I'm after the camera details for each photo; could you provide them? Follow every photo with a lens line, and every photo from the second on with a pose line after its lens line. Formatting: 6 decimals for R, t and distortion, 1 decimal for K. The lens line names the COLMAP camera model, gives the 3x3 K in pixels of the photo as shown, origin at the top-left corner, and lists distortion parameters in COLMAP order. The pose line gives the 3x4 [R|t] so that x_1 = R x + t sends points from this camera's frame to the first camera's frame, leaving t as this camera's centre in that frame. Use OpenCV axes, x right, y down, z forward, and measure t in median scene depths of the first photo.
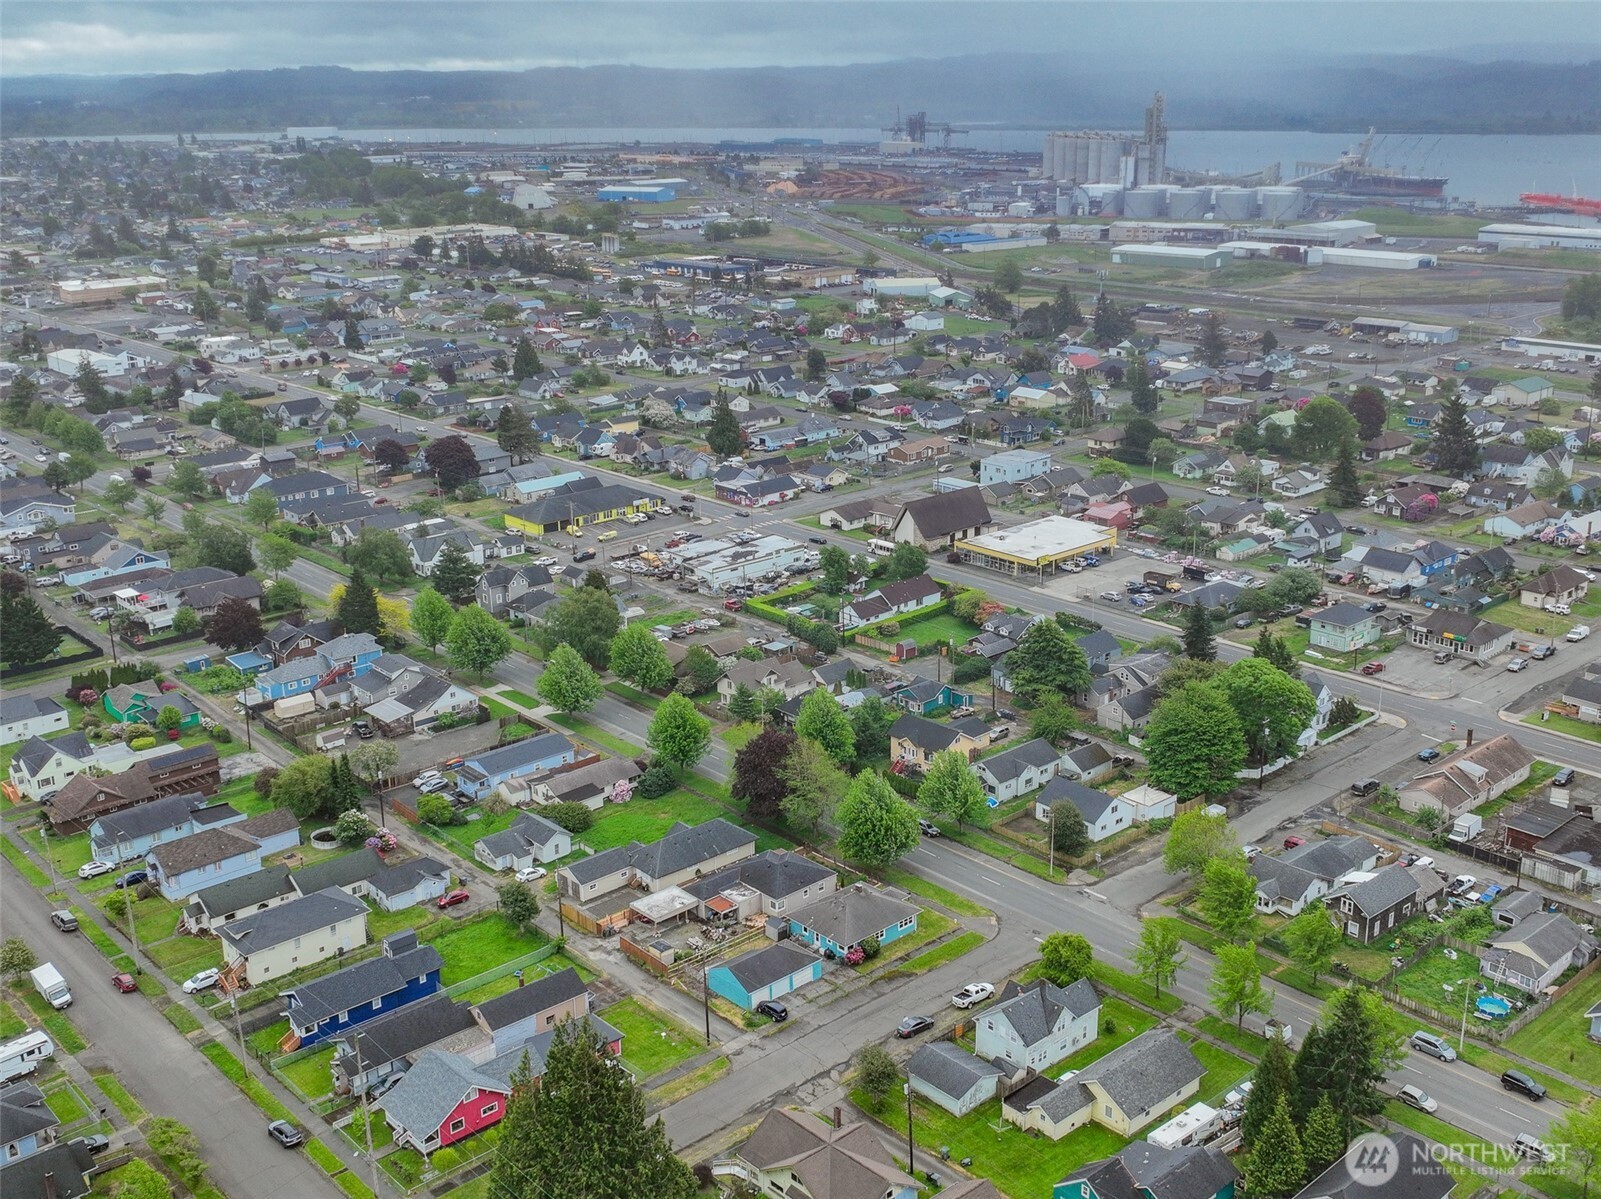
lens RADIAL K [[1658.2, 0, 818.3], [0, 1658.2, 602.0], [0, 0, 1]] dist [0.020818, -0.037016]
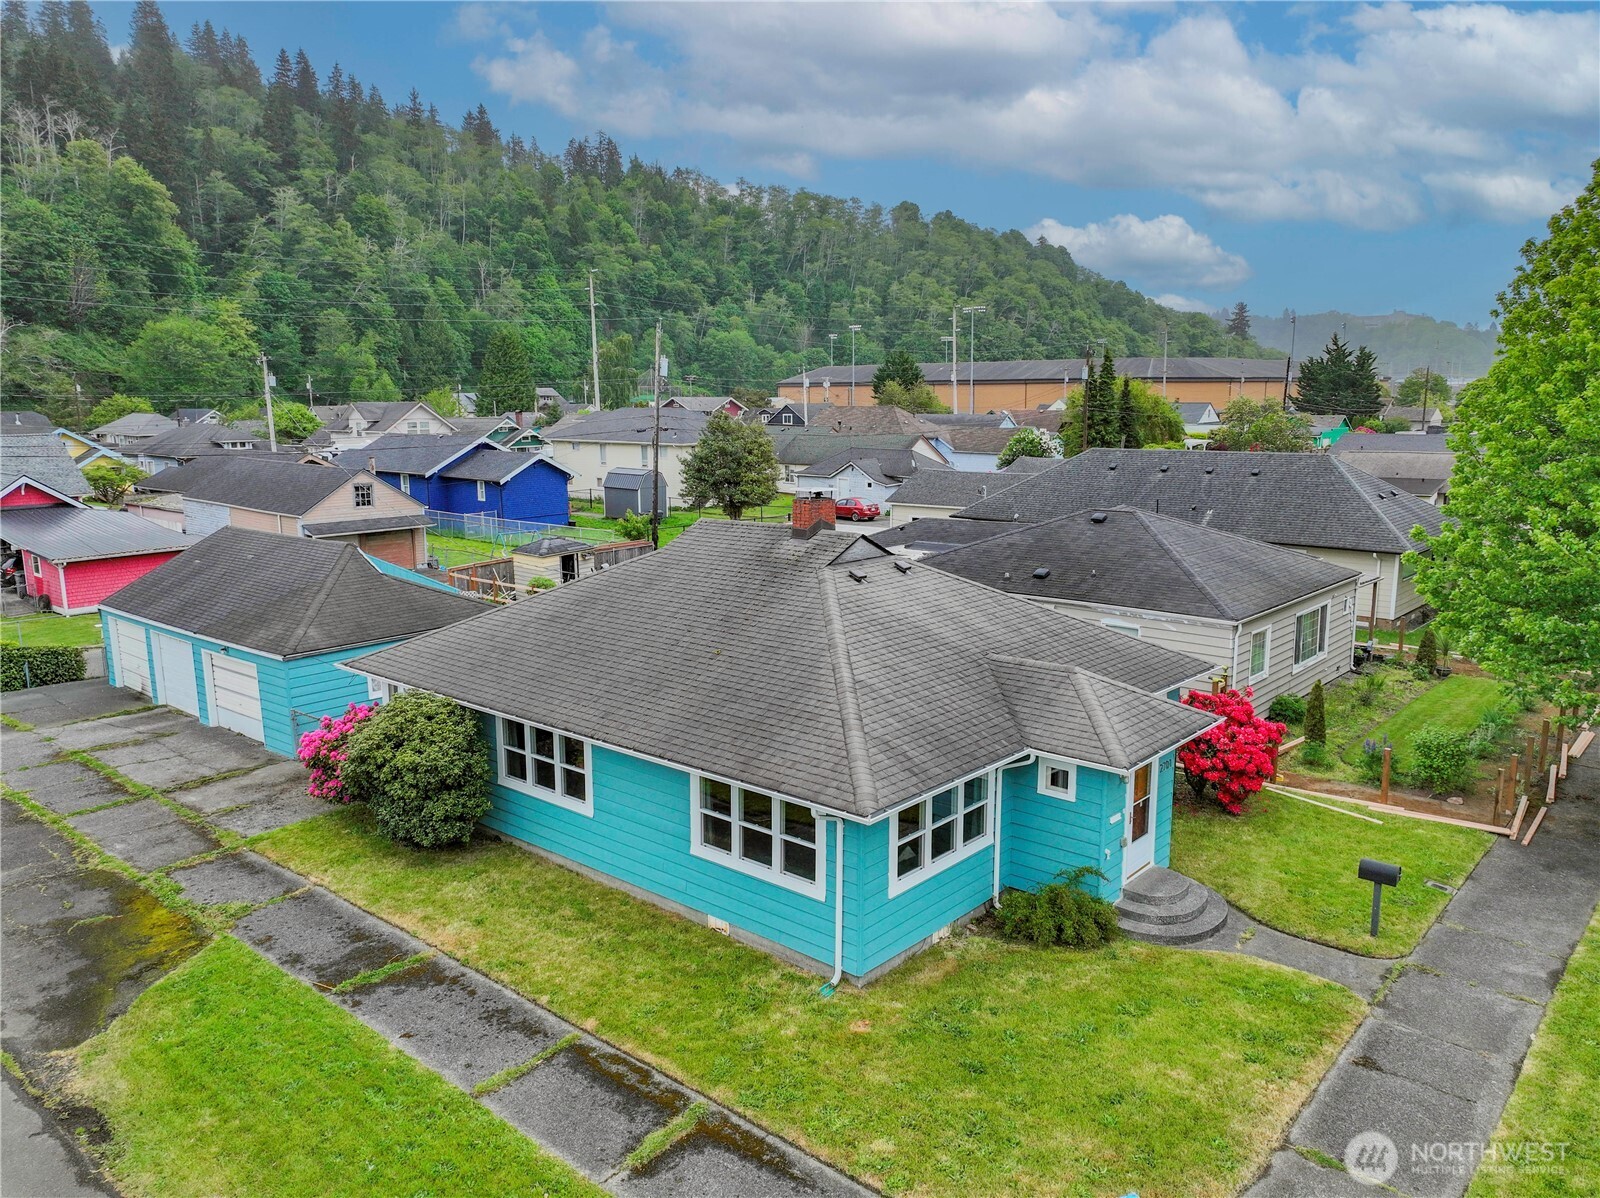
lens RADIAL K [[1164.5, 0, 810.3], [0, 1164.5, 602.6], [0, 0, 1]] dist [0.005852, 0.010542]
pose [[0.120173, 0.189631, -0.974474, 0.119089], [-0.294192, 0.944299, 0.147479, 0.152643], [0.948161, 0.268959, 0.169267, 0.911932]]
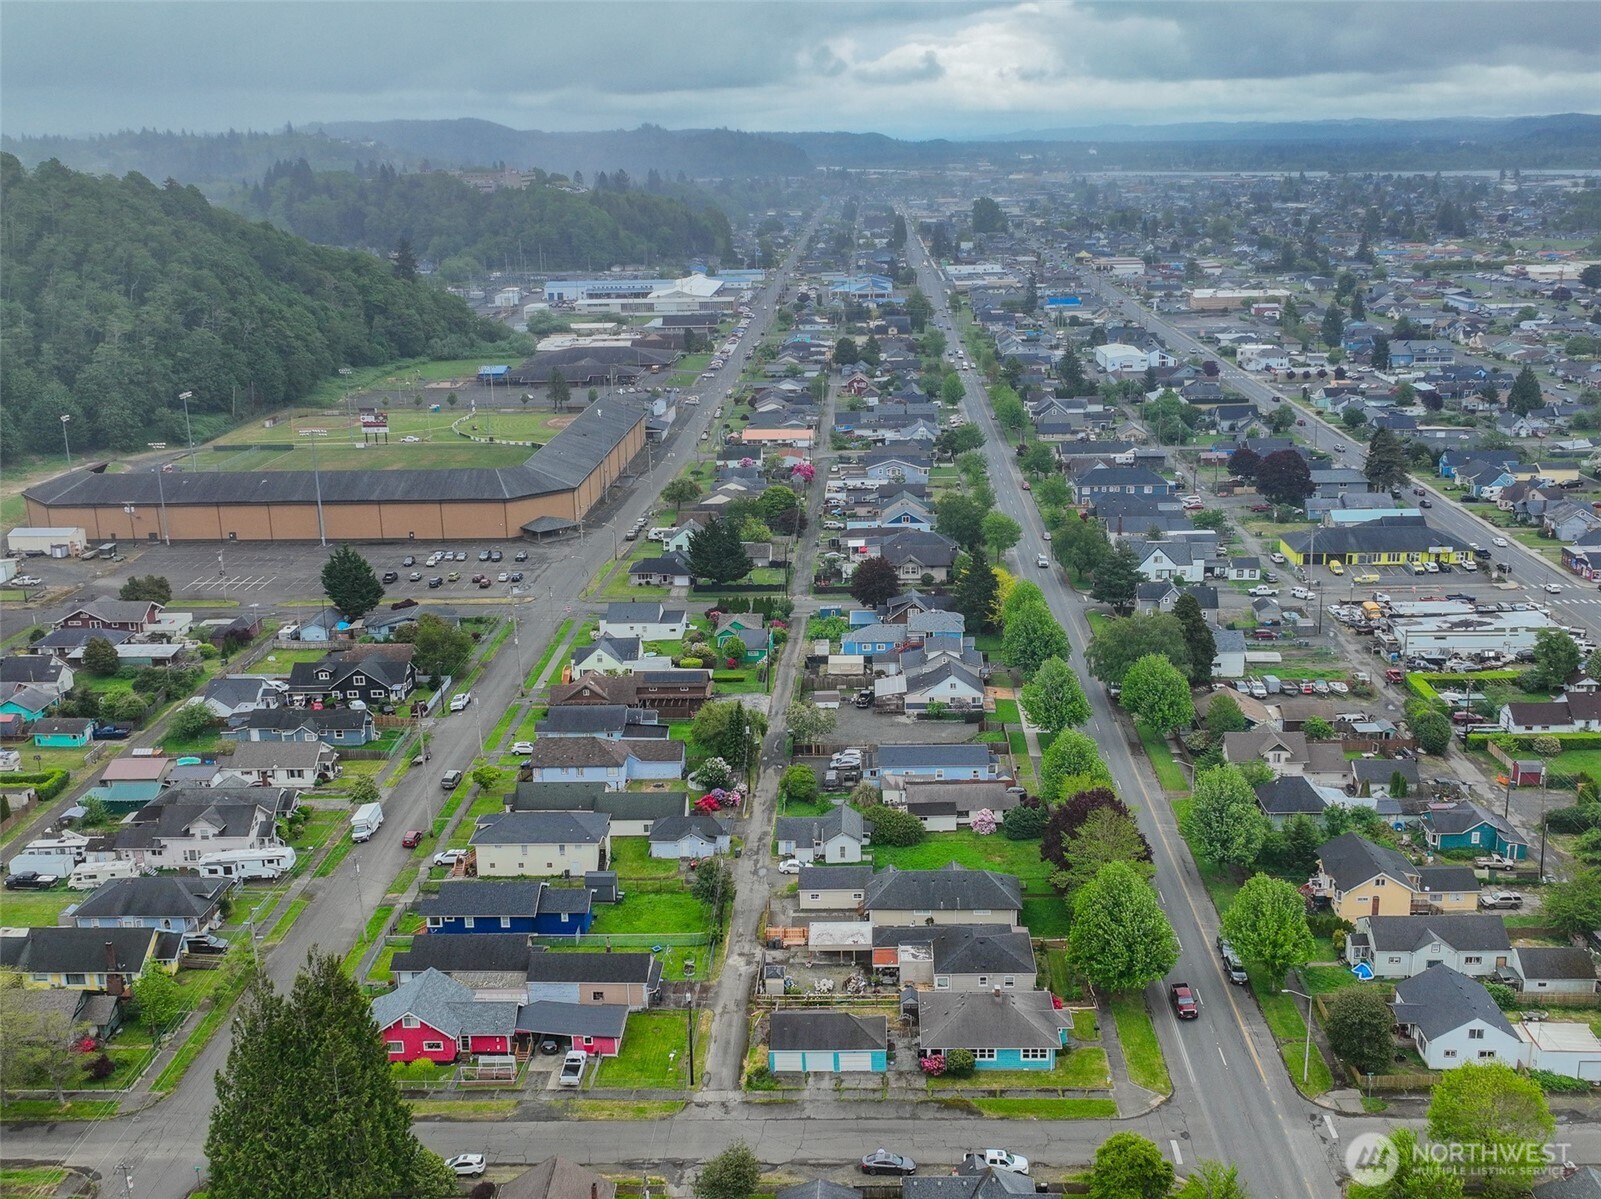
lens RADIAL K [[1658.2, 0, 818.3], [0, 1658.2, 602.0], [0, 0, 1]] dist [0.020818, -0.037016]
pose [[0.715720, 0.182733, -0.674057, 0.428171], [-0.198837, 0.978536, 0.054149, -0.031830], [0.669484, 0.095272, 0.736692, 0.318339]]
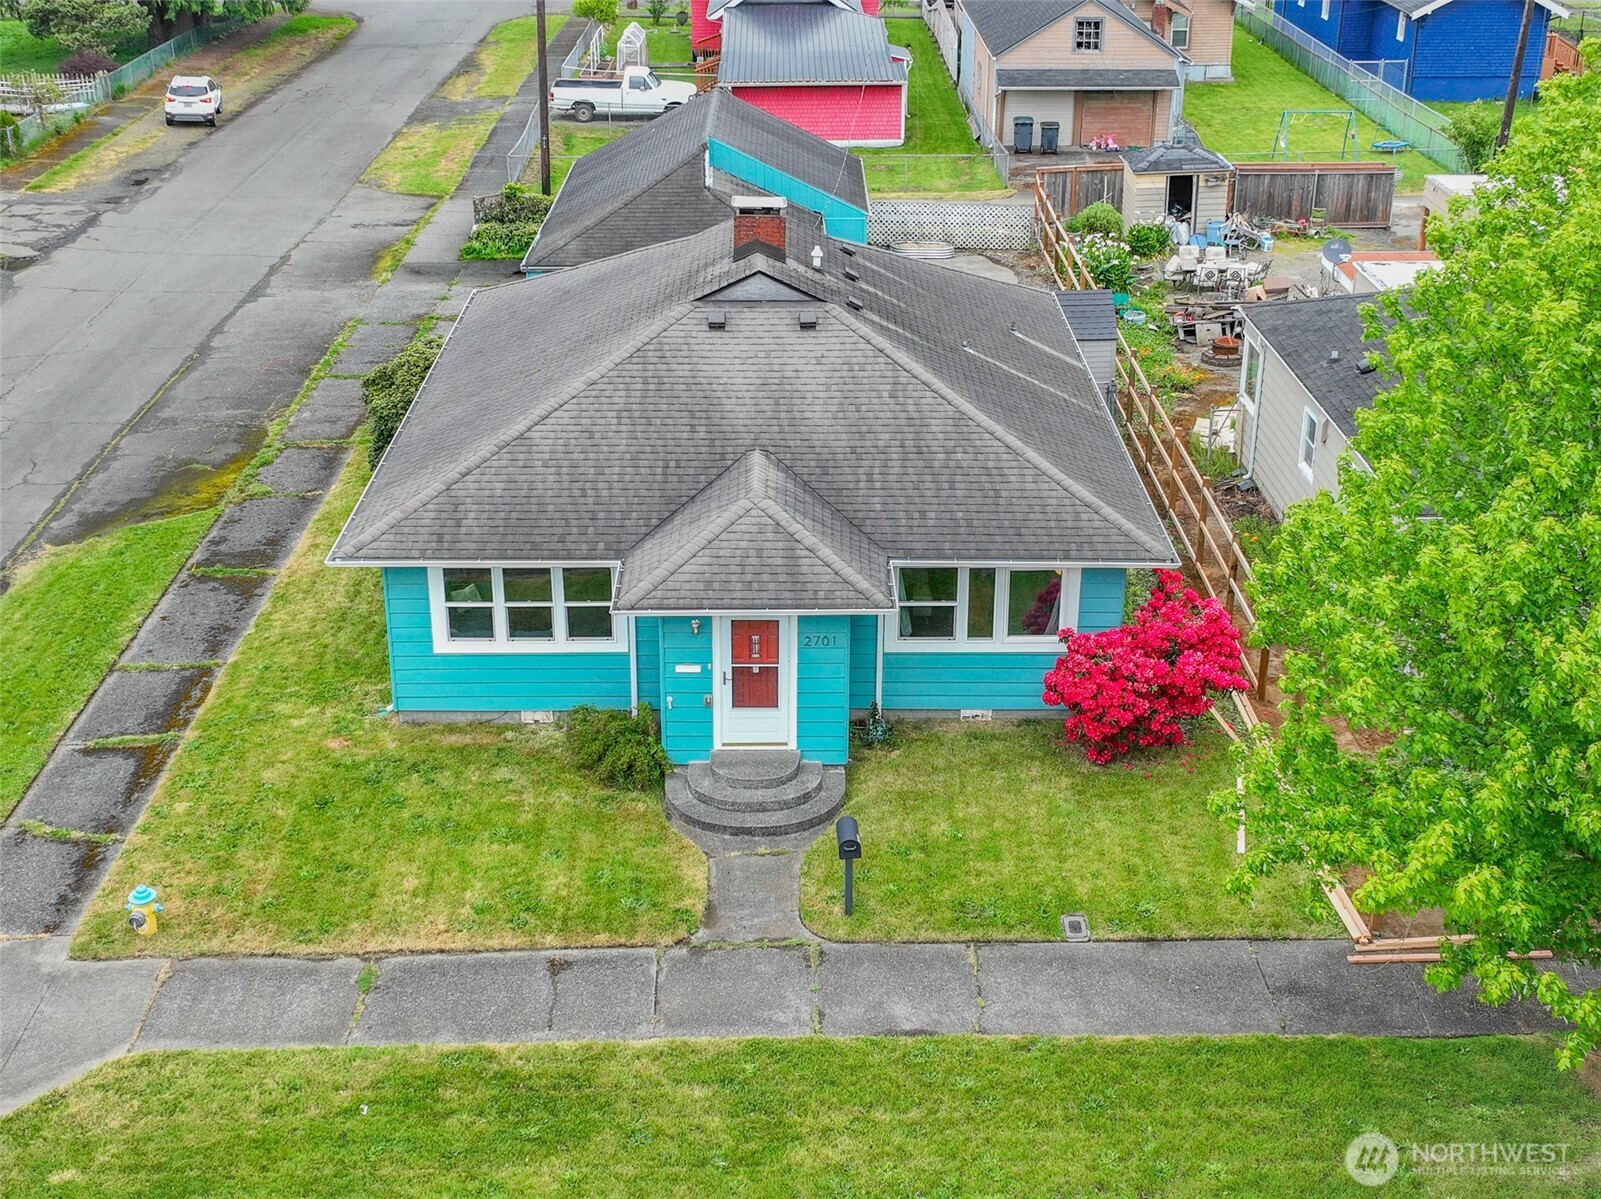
lens RADIAL K [[1938.3, 0, 808.8], [0, 1938.3, 597.9], [0, 0, 1]] dist [0.023420, -0.010423]
pose [[-0.661329, 0.321156, -0.677866, 0.118226], [-0.217498, 0.782779, 0.583053, 0.101609], [0.717871, 0.533025, -0.447824, 1.001664]]
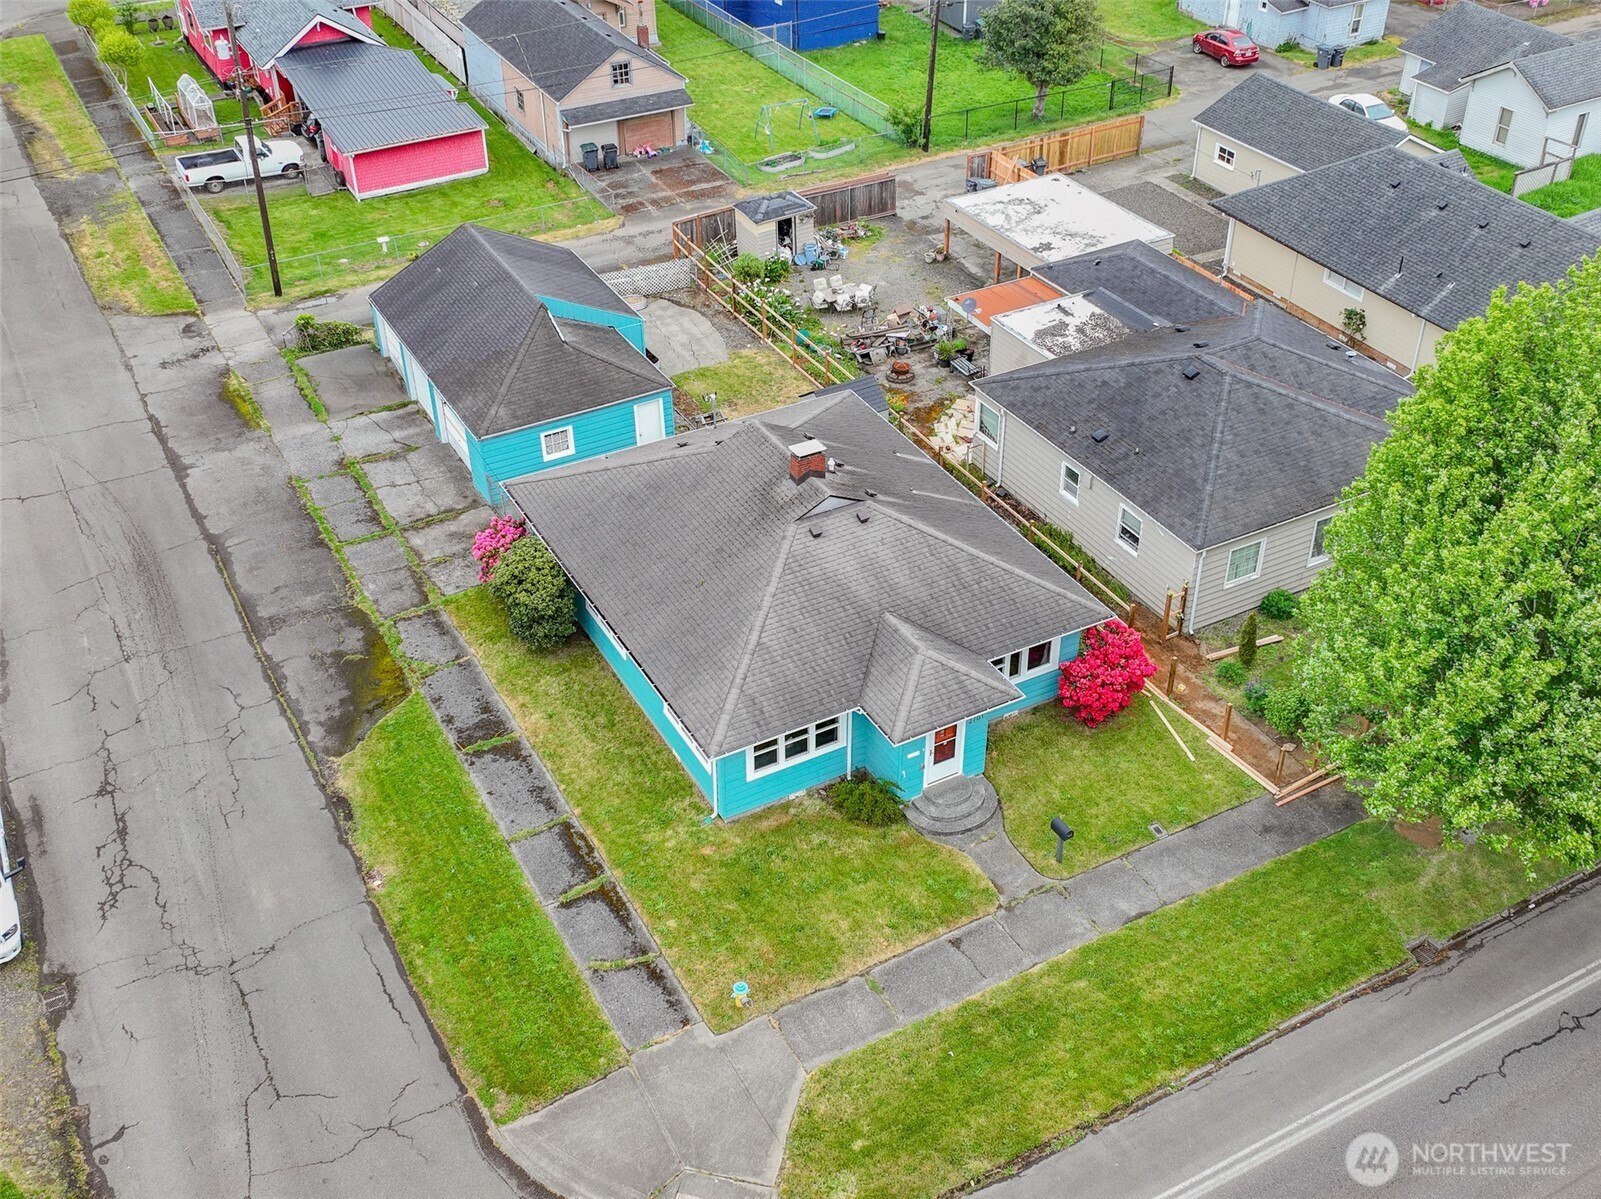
lens RADIAL K [[1658.2, 0, 818.3], [0, 1658.2, 602.0], [0, 0, 1]] dist [0.020818, -0.037016]
pose [[-0.230083, 0.581979, -0.779976, 0.175643], [-0.285486, 0.725852, 0.625809, 0.055149], [0.930354, 0.366660, -0.000860, 0.933636]]
